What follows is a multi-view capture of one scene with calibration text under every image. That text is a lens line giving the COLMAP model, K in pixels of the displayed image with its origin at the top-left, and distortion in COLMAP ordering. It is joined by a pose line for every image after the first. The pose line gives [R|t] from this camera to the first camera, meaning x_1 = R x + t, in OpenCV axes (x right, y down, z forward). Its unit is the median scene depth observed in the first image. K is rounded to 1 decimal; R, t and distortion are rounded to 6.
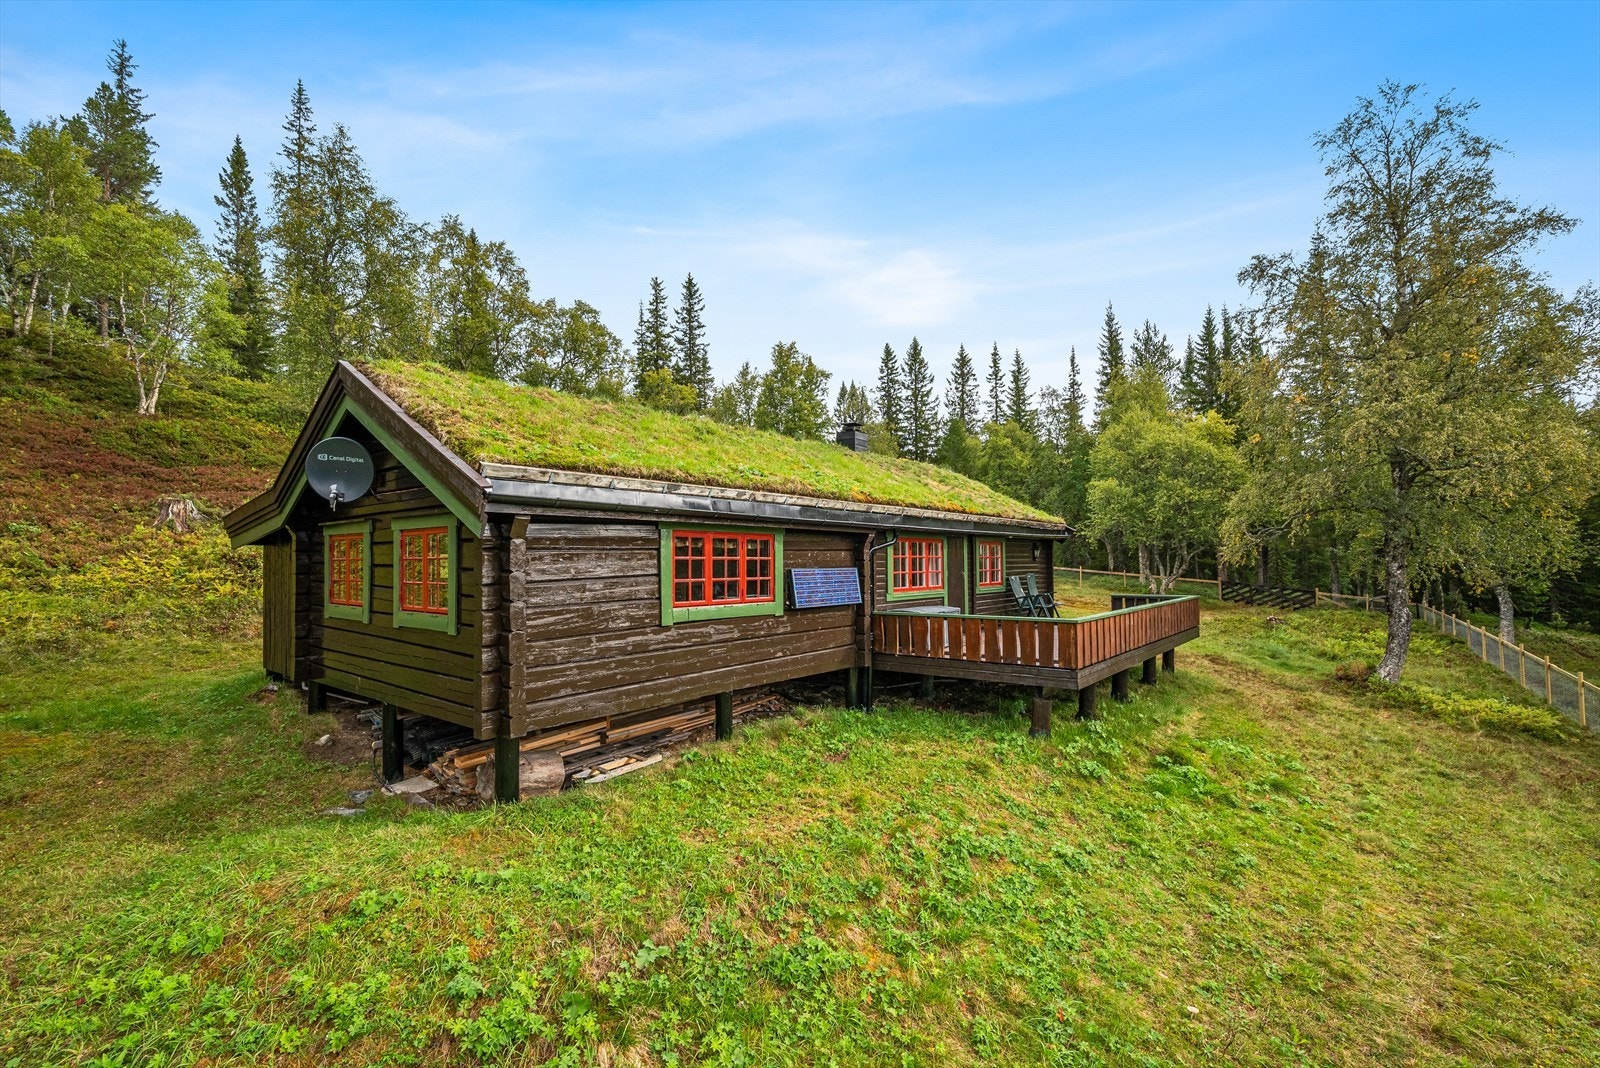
lens RADIAL K [[705.6, 0, 800.9], [0, 705.6, 561.9], [0, 0, 1]] dist [-0.000049, 0.000060]
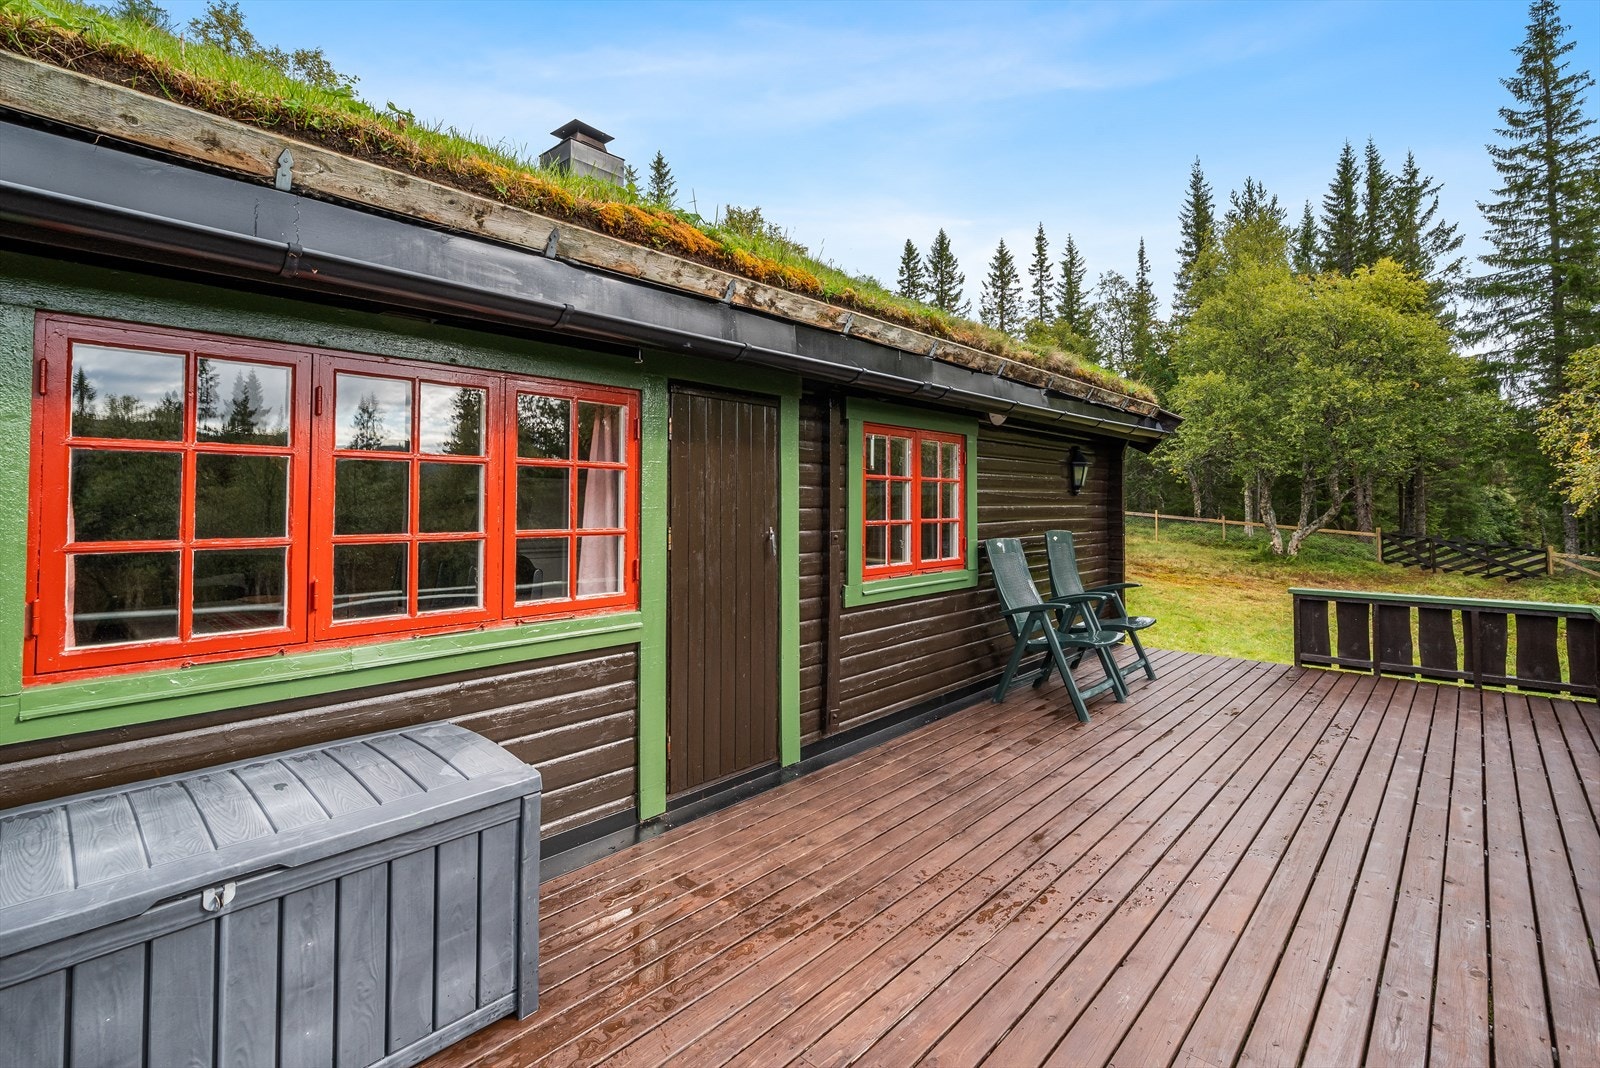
lens RADIAL K [[708.9, 0, 792.7], [0, 708.9, 514.3], [0, 0, 1]] dist [0.000782, 0.000091]
pose [[0.996741, 0.003233, -0.080605, 0.077003], [-0.002174, 0.999910, 0.013225, 0.001486], [0.080641, -0.013006, 0.996658, 0.221879]]
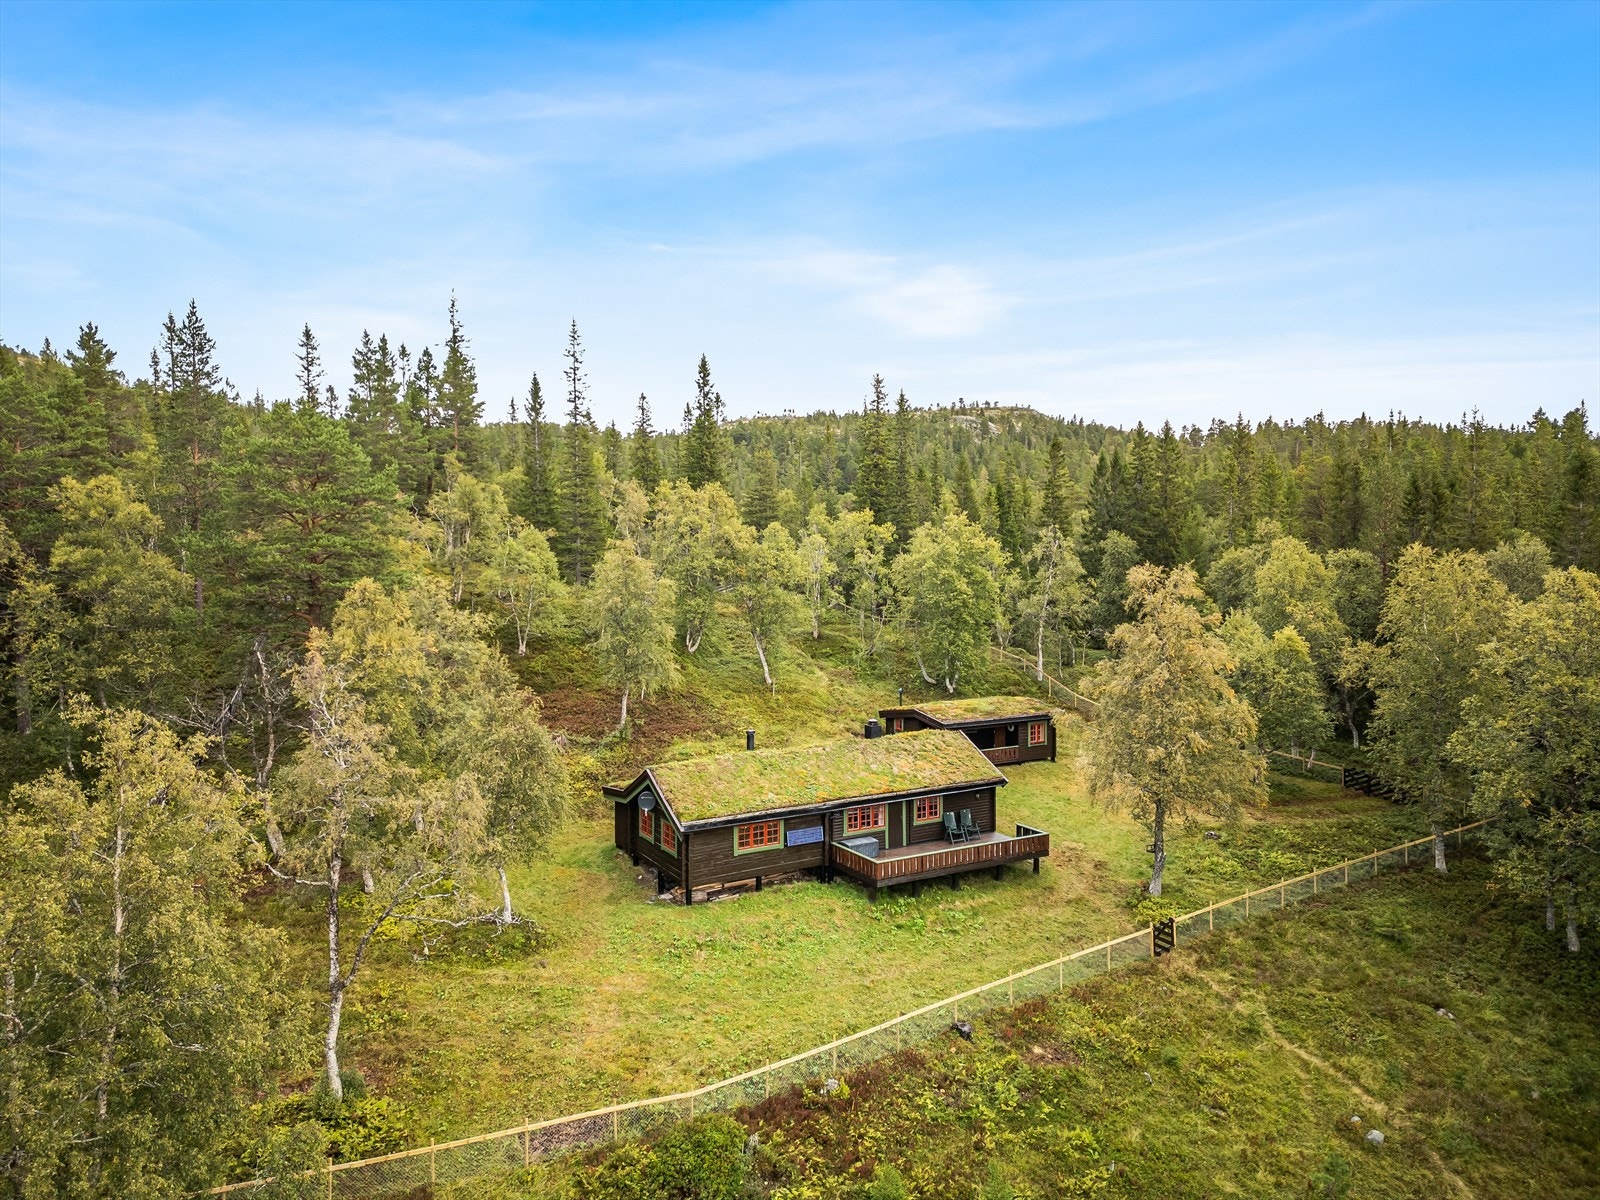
lens RADIAL K [[1125.6, 0, 800.0], [0, 1125.6, 600.0], [0, 0, 1]] dist [0.085060, -0.104231]
pose [[0.931529, 0.015267, -0.363346, 0.340469], [0.005099, 0.998472, 0.055026, -0.238253], [0.363630, -0.053111, 0.930028, -0.637767]]
